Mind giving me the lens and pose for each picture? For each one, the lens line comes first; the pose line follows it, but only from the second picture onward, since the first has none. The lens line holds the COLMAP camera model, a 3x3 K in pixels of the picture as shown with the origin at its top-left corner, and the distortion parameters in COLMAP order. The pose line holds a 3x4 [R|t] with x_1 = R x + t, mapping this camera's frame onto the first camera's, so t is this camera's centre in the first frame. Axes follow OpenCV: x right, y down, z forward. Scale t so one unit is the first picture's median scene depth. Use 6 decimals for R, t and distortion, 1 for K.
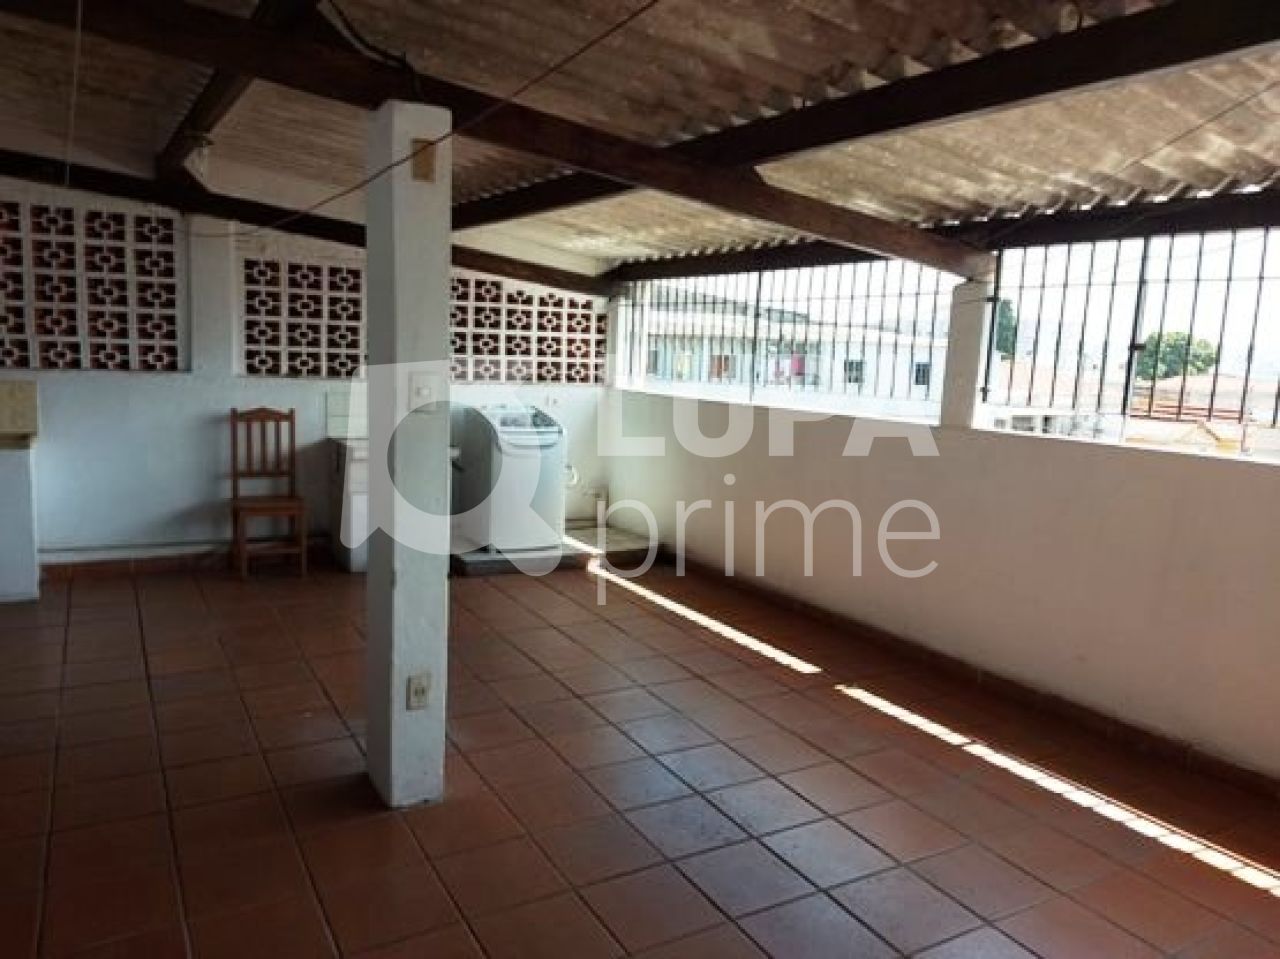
lens RADIAL K [[966.6, 0, 640.0], [0, 966.6, 479.5], [0, 0, 1]] dist [0.170079, -0.246716]
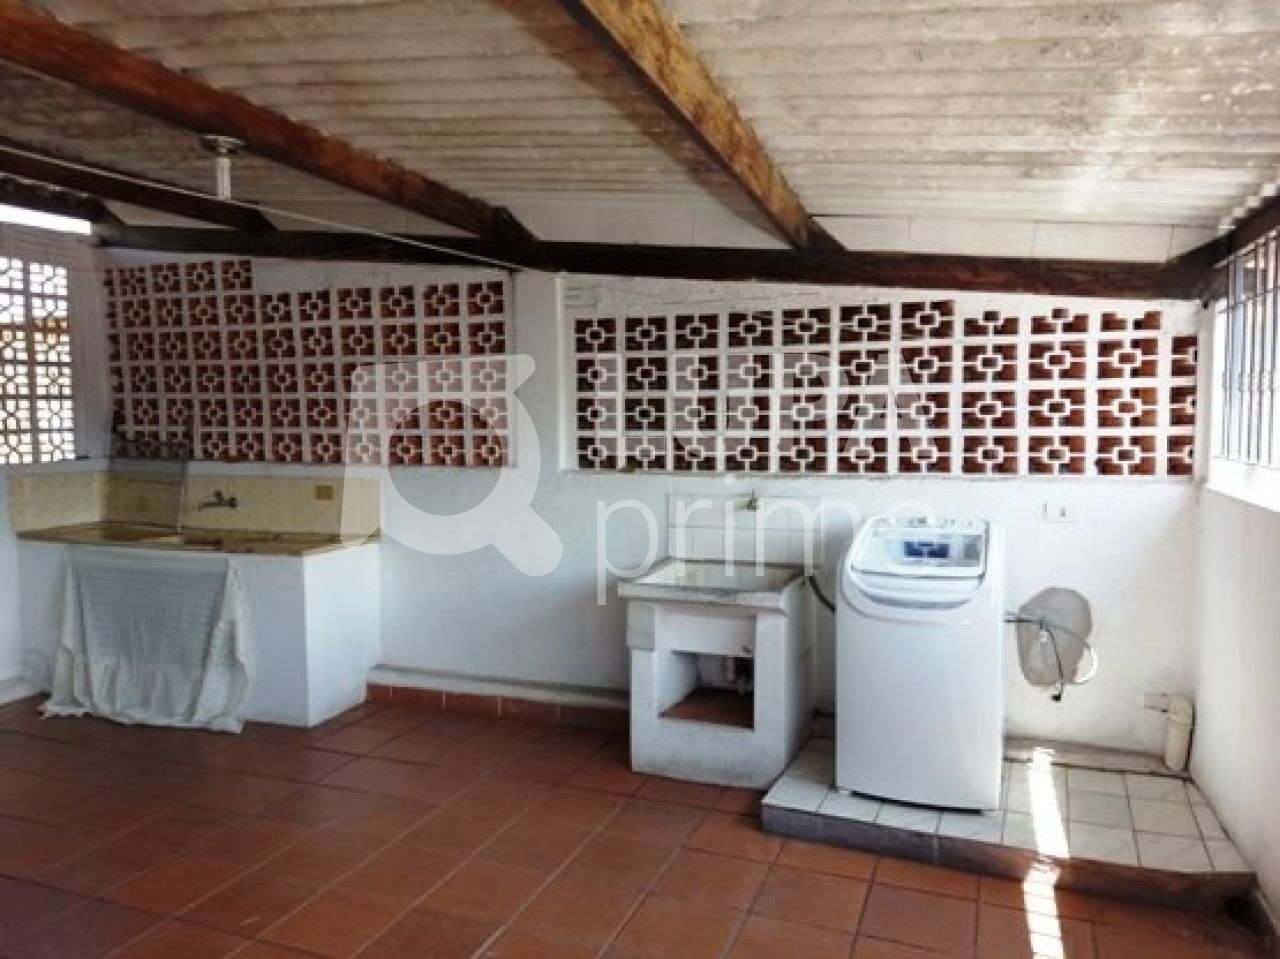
lens RADIAL K [[966.6, 0, 640.0], [0, 966.6, 479.5], [0, 0, 1]] dist [0.170079, -0.246716]
pose [[0.611979, -0.000536, -0.790874, 0.197079], [-0.076221, 0.995305, -0.059655, -0.050370], [0.787193, 0.096789, 0.609064, 0.513095]]
